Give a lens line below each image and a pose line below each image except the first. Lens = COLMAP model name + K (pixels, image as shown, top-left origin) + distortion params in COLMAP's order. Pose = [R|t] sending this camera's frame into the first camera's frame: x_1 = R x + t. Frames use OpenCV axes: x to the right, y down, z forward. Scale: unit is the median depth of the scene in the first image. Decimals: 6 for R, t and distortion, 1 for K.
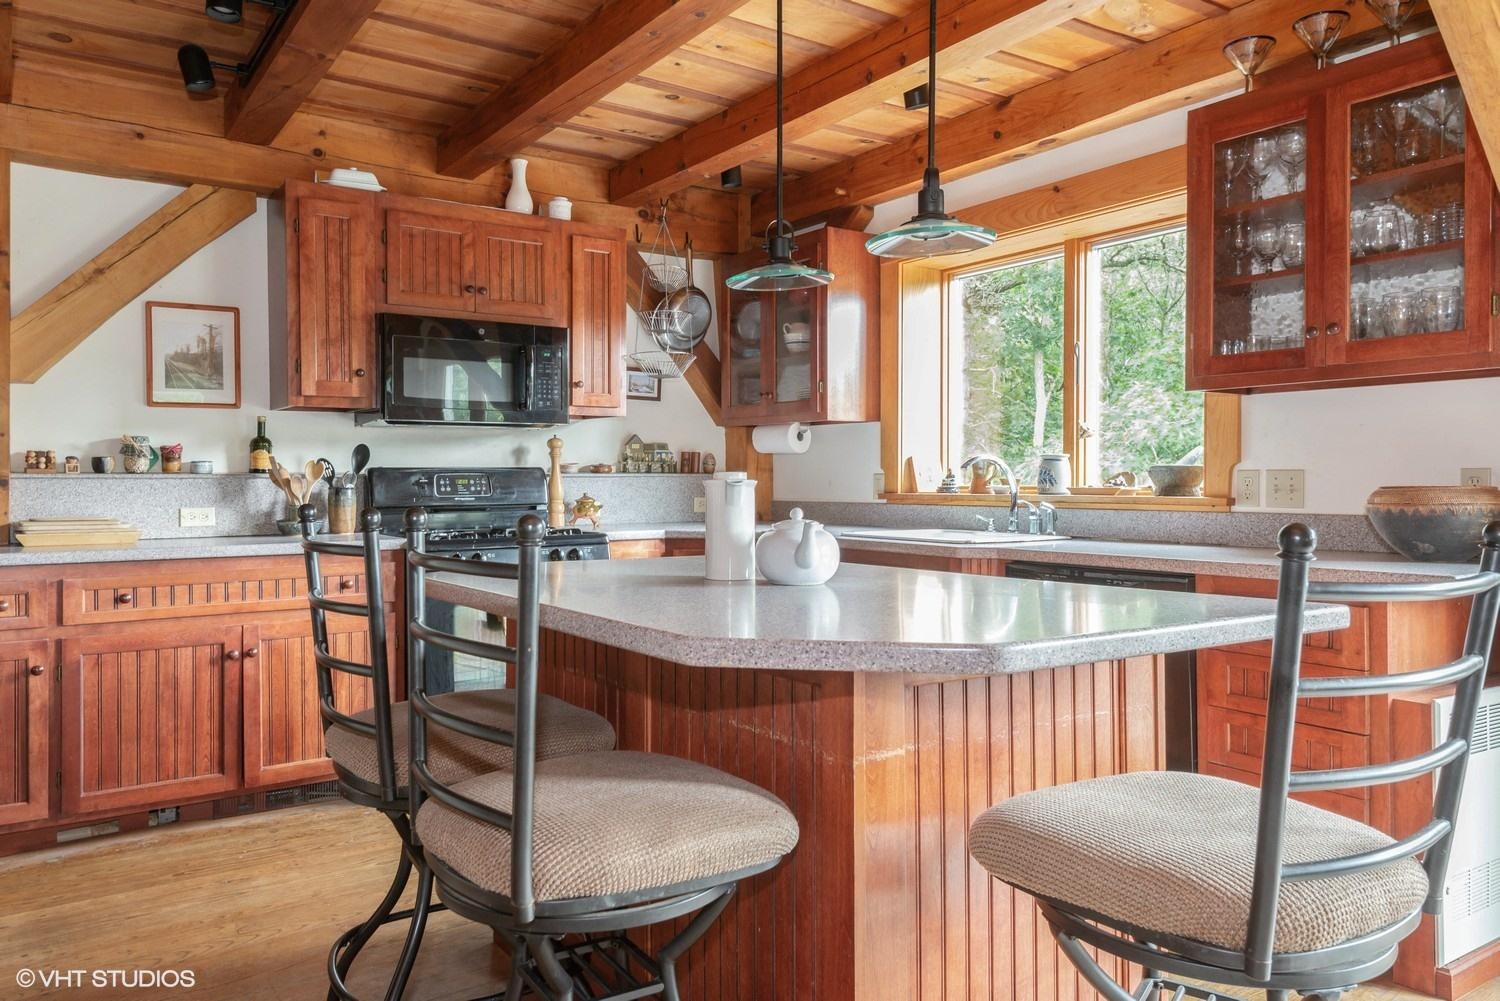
lens RADIAL K [[1062.6, 0, 750.9], [0, 1062.6, 491.5], [0, 0, 1]] dist [0.047538, -0.000479]
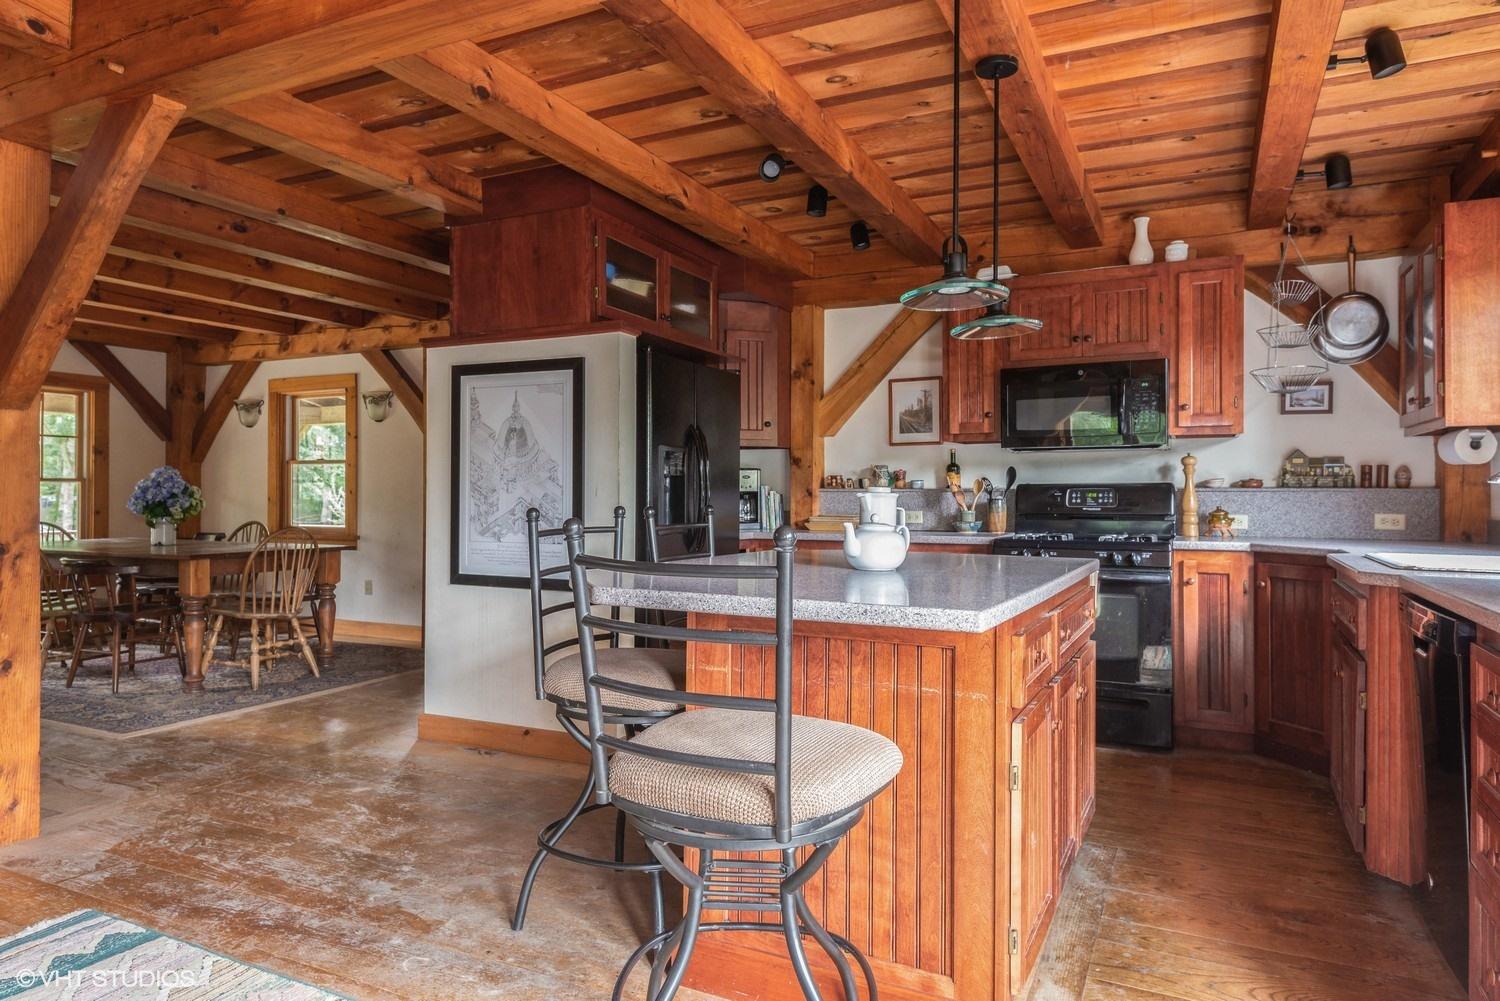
lens RADIAL K [[935.6, 0, 750.1], [0, 935.6, 497.5], [0, 0, 1]] dist [0.000835, -0.002521]
pose [[0.475870, 0.007976, -0.879479, 0.508206], [-0.015079, 0.999886, 0.000909, -0.001556], [0.879386, 0.012829, 0.475936, 0.155494]]
